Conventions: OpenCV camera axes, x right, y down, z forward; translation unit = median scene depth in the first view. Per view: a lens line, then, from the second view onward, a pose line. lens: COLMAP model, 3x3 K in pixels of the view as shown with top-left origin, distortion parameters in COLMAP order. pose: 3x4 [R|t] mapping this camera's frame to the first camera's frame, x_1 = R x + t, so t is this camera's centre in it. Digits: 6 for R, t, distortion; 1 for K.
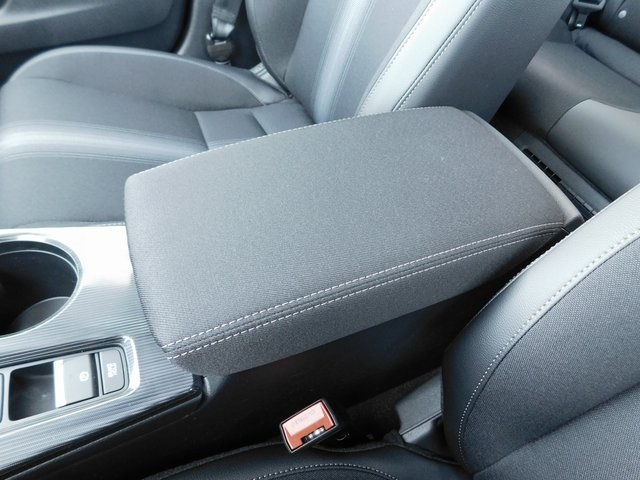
lens RADIAL K [[423.2, 0, 323.3], [0, 423.2, 237.9], [0, 0, 1]] dist [-0.063885, 0.048903]
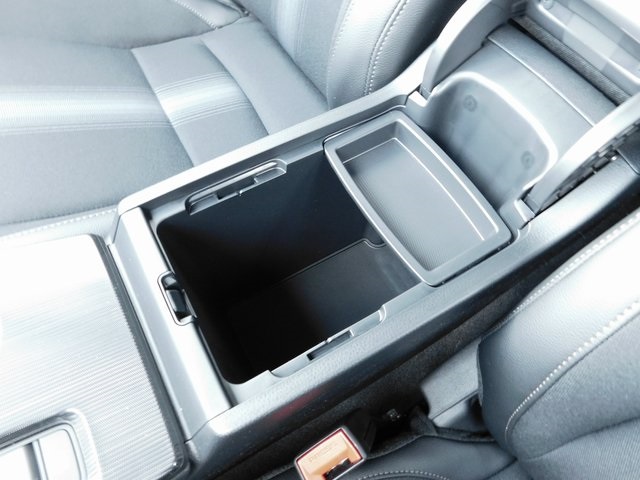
lens RADIAL K [[423.2, 0, 323.3], [0, 423.2, 237.9], [0, 0, 1]] dist [-0.063885, 0.048903]
pose [[0.990857, -0.133907, 0.016475, -0.002349], [0.128013, 0.971679, 0.198628, -0.098544], [-0.042606, -0.194703, 0.979936, 0.211593]]
